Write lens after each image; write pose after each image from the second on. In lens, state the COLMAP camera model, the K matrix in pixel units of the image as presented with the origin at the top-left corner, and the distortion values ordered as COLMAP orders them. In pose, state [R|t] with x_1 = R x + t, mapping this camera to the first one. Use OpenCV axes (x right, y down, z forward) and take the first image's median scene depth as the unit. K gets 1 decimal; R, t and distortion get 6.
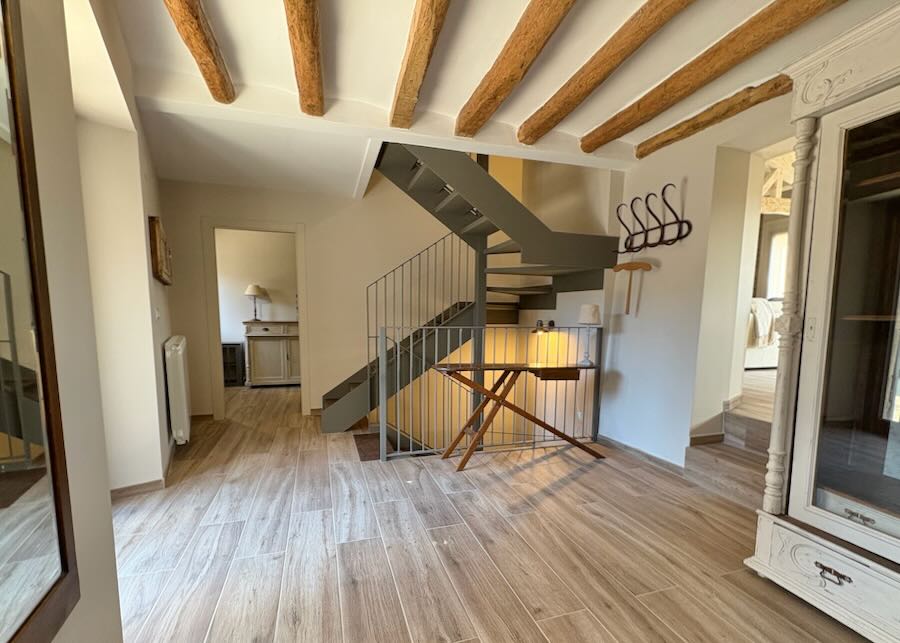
lens RADIAL K [[421.4, 0, 452.0], [0, 421.4, 361.1], [0, 0, 1]] dist [0.000671, 0.000240]
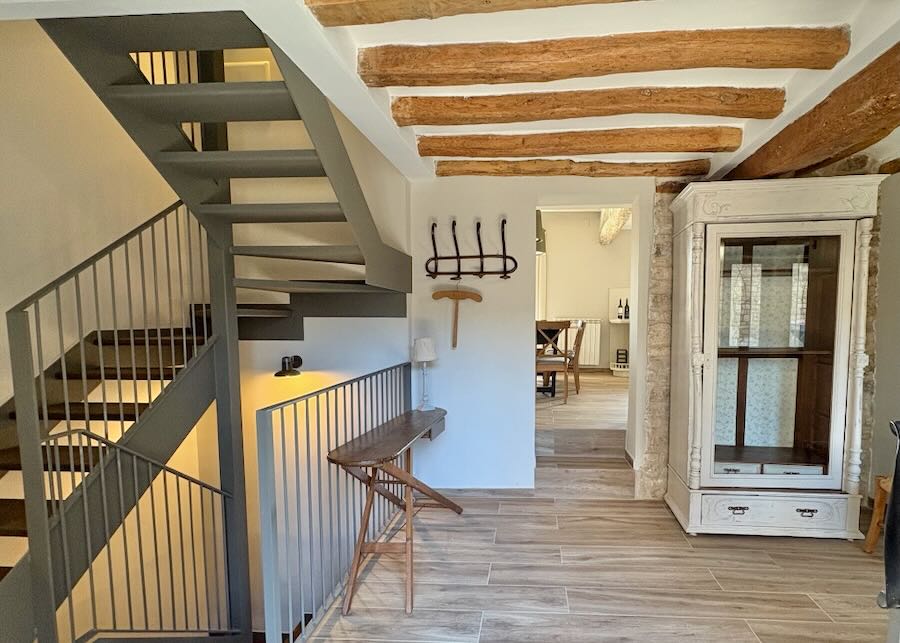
lens RADIAL K [[495.6, 0, 503.8], [0, 495.6, 361.0], [0, 0, 1]] dist [-0.002227, -0.000143]
pose [[0.360702, -0.091562, 0.928176, -0.556748], [0.110704, 0.992338, 0.054870, -0.131082], [-0.926088, 0.082961, 0.368074, 0.526687]]
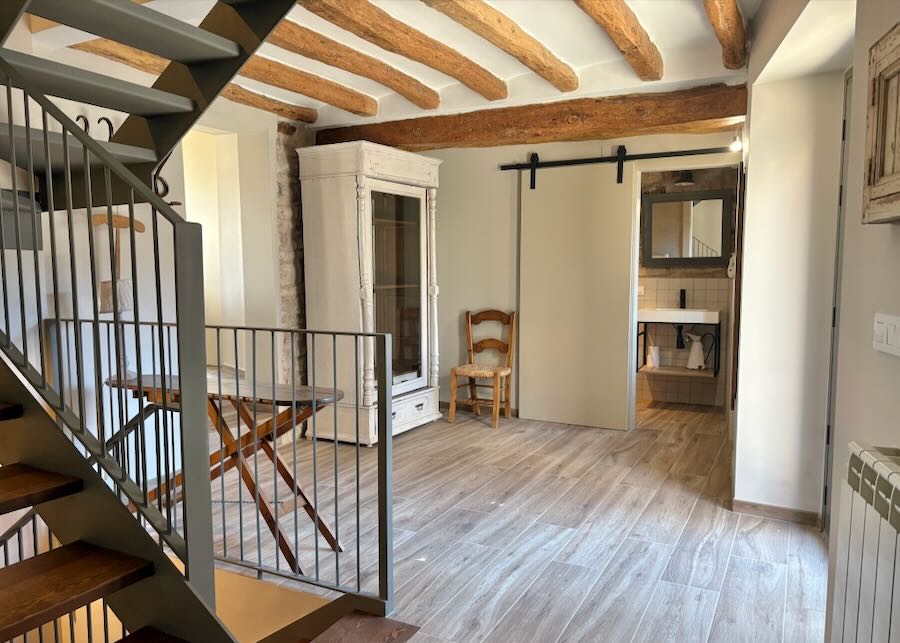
lens RADIAL K [[685.6, 0, 450.5], [0, 685.6, 330.6], [0, 0, 1]] dist [0.040252, -0.005157]
pose [[-0.707413, -0.075694, 0.702735, -0.746893], [0.072232, 0.981301, 0.178412, -0.216041], [-0.703100, 0.176971, -0.688718, 1.437411]]
